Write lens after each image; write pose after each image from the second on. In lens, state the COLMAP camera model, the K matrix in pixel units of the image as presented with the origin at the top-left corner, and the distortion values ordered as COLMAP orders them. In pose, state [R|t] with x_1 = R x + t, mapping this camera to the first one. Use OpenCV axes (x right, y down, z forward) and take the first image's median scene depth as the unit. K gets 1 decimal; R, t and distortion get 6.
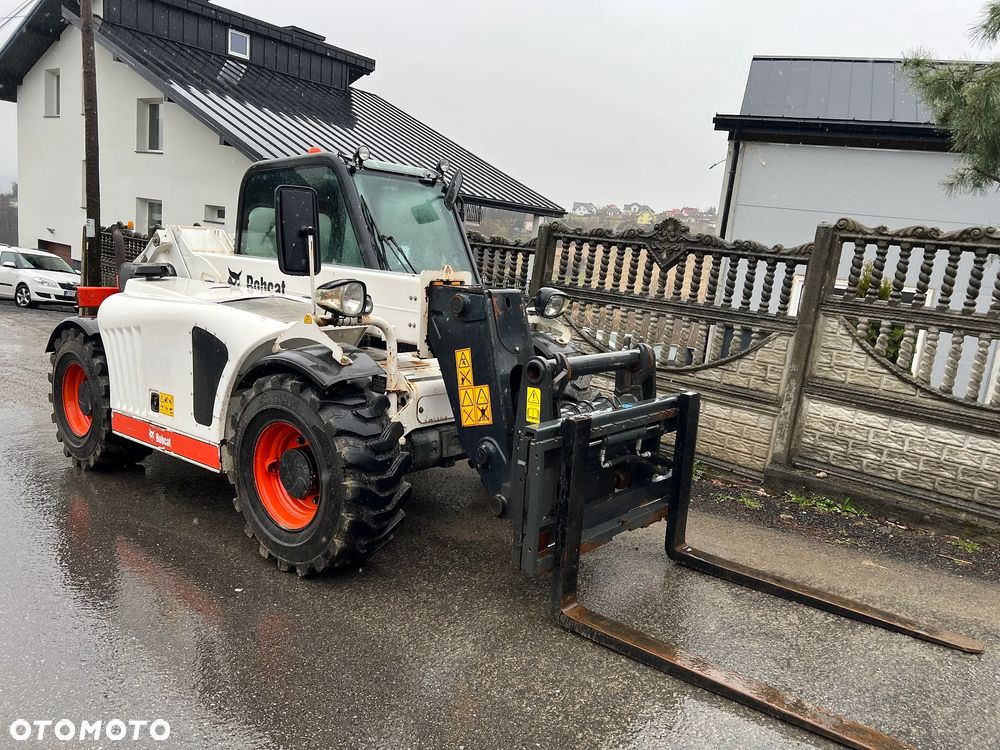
lens RADIAL K [[746.5, 0, 501.6], [0, 746.5, 378.1], [0, 0, 1]] dist [0.056075, -0.055055]
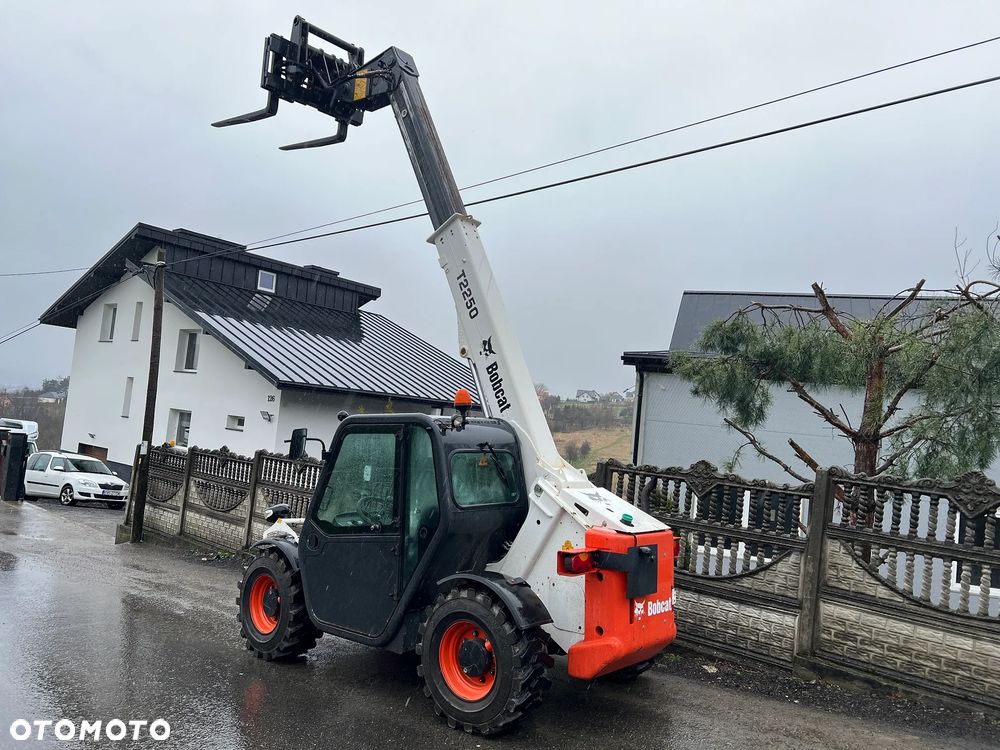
lens RADIAL K [[745.0, 0, 497.7], [0, 745.0, 379.0], [0, 0, 1]] dist [0.068577, -0.068892]
pose [[0.999816, -0.010465, -0.016069, 0.227957], [0.006259, 0.970166, -0.242359, 0.020254], [0.018126, 0.242214, 0.970054, -0.689374]]
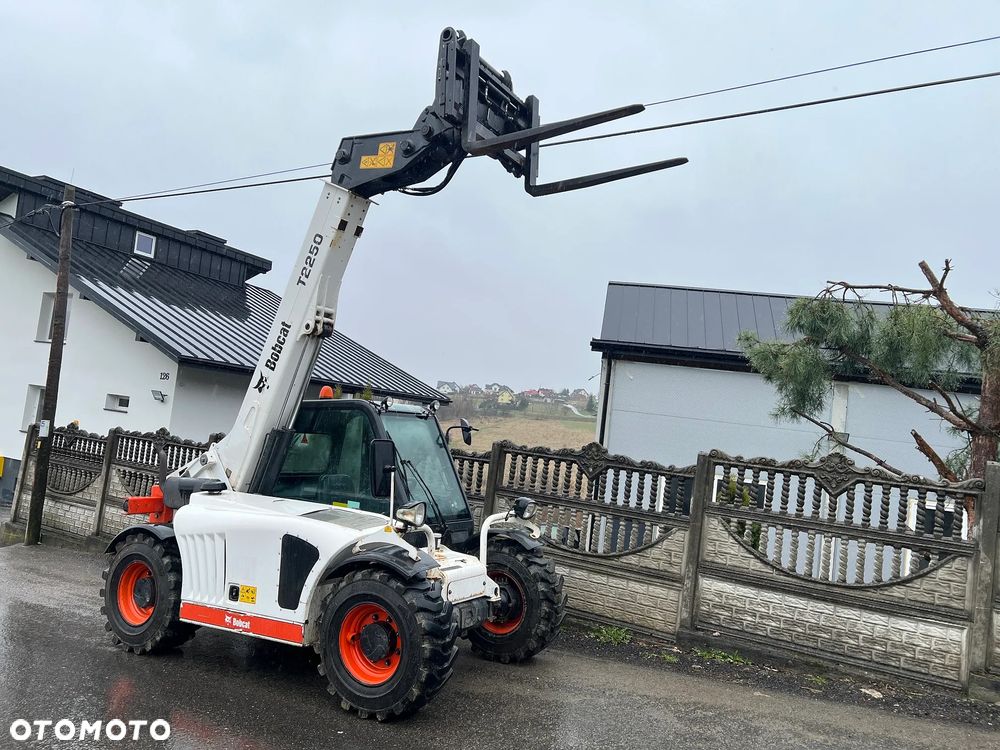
lens RADIAL K [[745.0, 0, 497.7], [0, 745.0, 379.0], [0, 0, 1]] dist [0.068577, -0.068892]
pose [[0.984259, 0.021626, 0.175402, -0.226660], [0.019400, 0.973266, -0.228861, -0.018843], [-0.175662, 0.228661, 0.957527, -0.365575]]
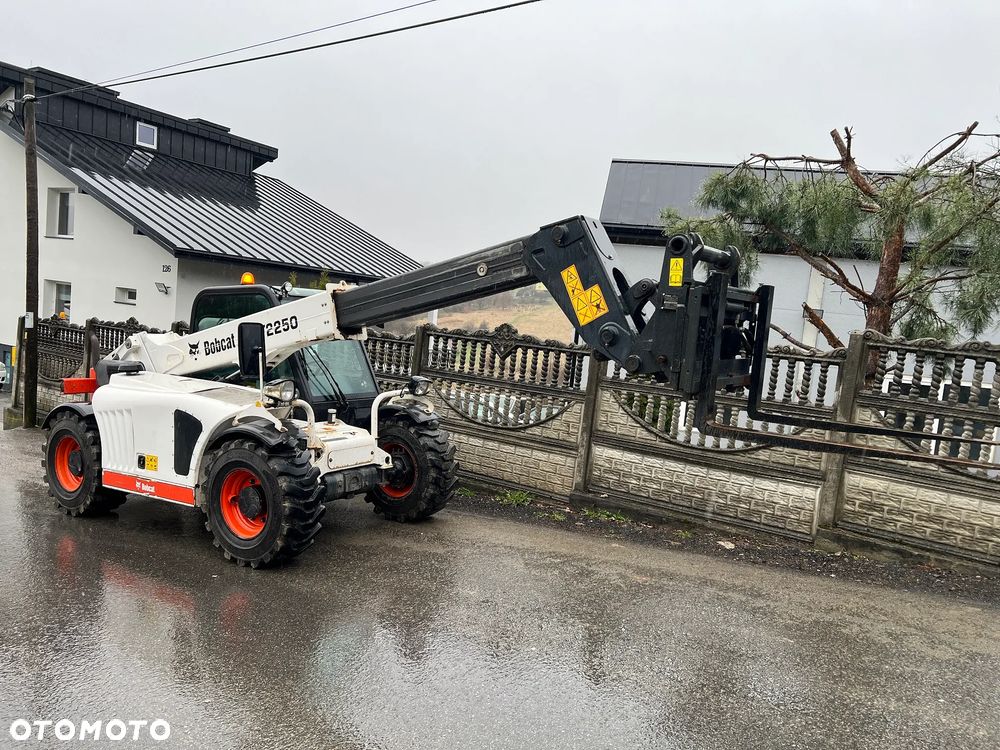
lens RADIAL K [[745.0, 0, 497.7], [0, 745.0, 379.0], [0, 0, 1]] dist [0.068577, -0.068892]
pose [[0.992444, -0.021188, 0.120858, 0.040897], [0.031154, 0.996213, -0.081179, 0.010681], [-0.118681, 0.084331, 0.989345, -0.472125]]
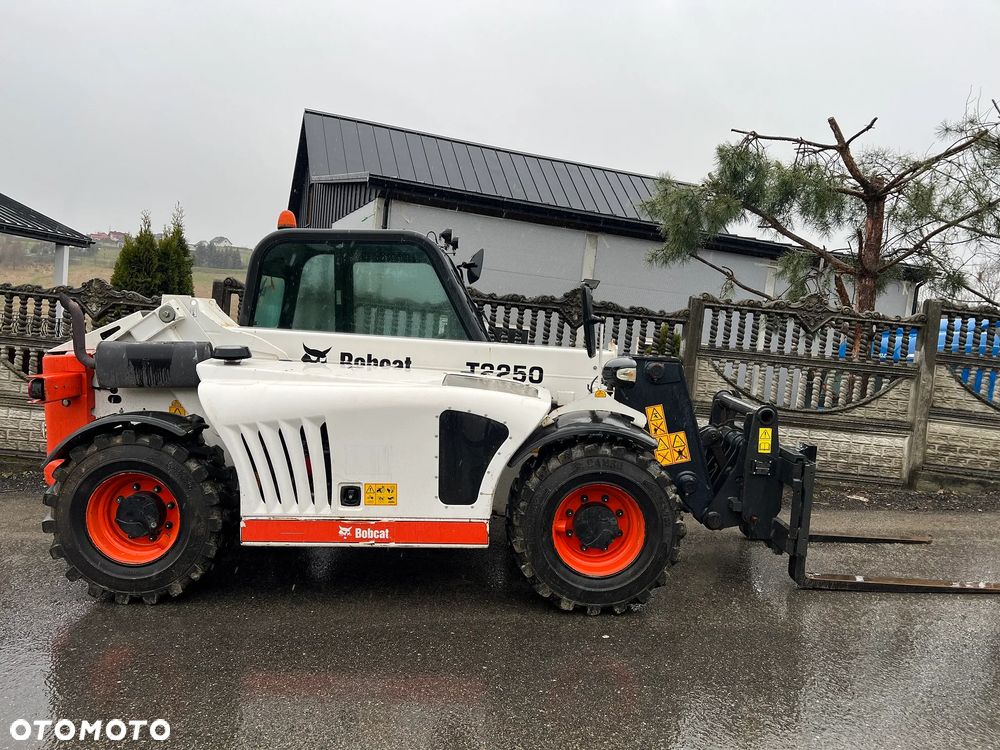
lens RADIAL K [[745.0, 0, 497.7], [0, 745.0, 379.0], [0, 0, 1]] dist [0.068577, -0.068892]
pose [[0.761431, -0.076529, 0.643713, -0.826821], [0.099613, 0.995026, 0.000466, -0.086239], [-0.640547, 0.063768, 0.765267, 0.148259]]
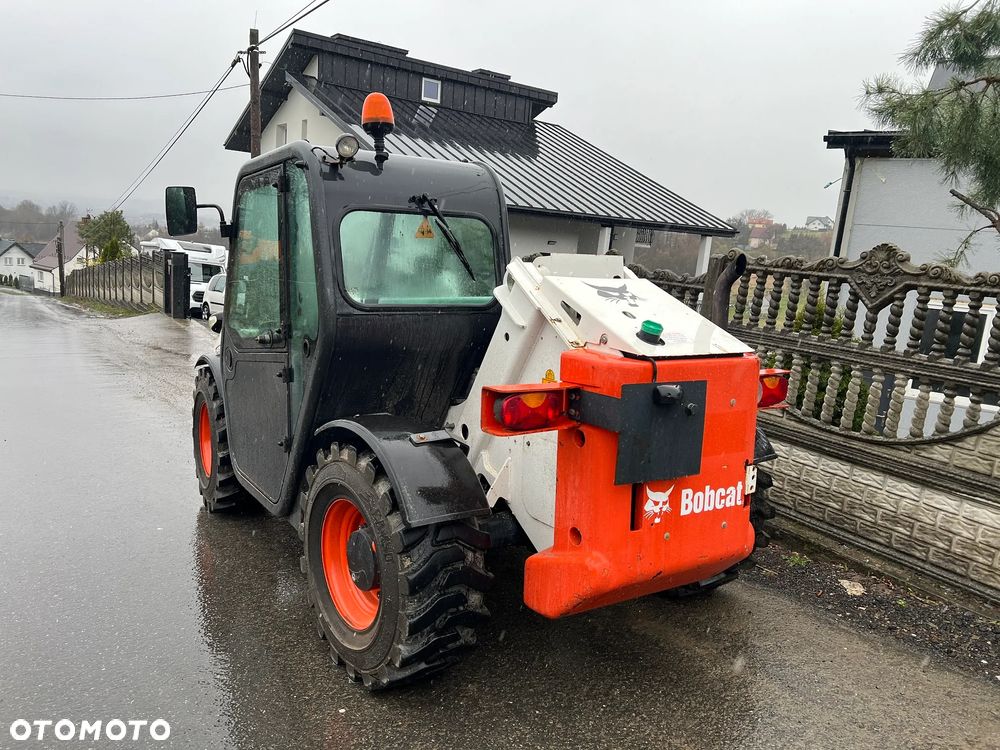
lens RADIAL K [[747.1, 0, 498.9], [0, 747.1, 377.8], [0, 0, 1]] dist [0.067756, -0.065138]
pose [[0.957122, 0.030638, -0.288061, 0.455896], [-0.038443, 0.999030, -0.021477, 0.005694], [0.287123, 0.031630, 0.957371, -0.116558]]
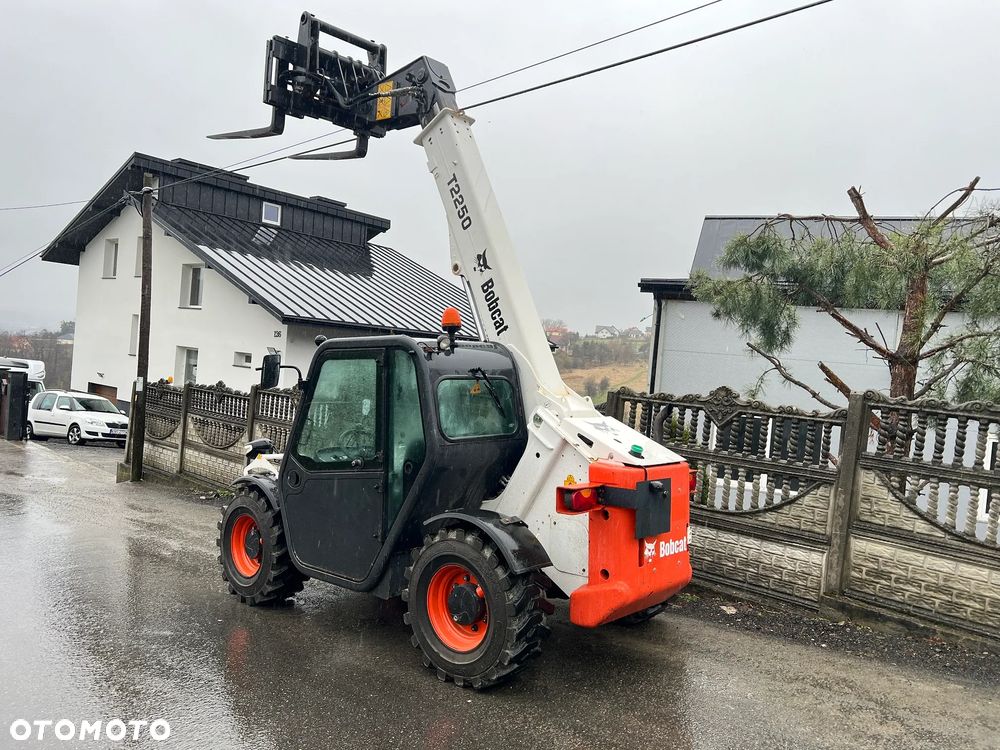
lens RADIAL K [[746.0, 0, 509.4], [0, 746.0, 379.0], [0, 0, 1]] dist [0.067913, -0.069010]
pose [[0.999396, -0.021309, -0.027461, 0.262502], [0.016646, 0.986964, -0.160080, 0.015942], [0.030514, 0.159527, 0.986722, -0.542316]]
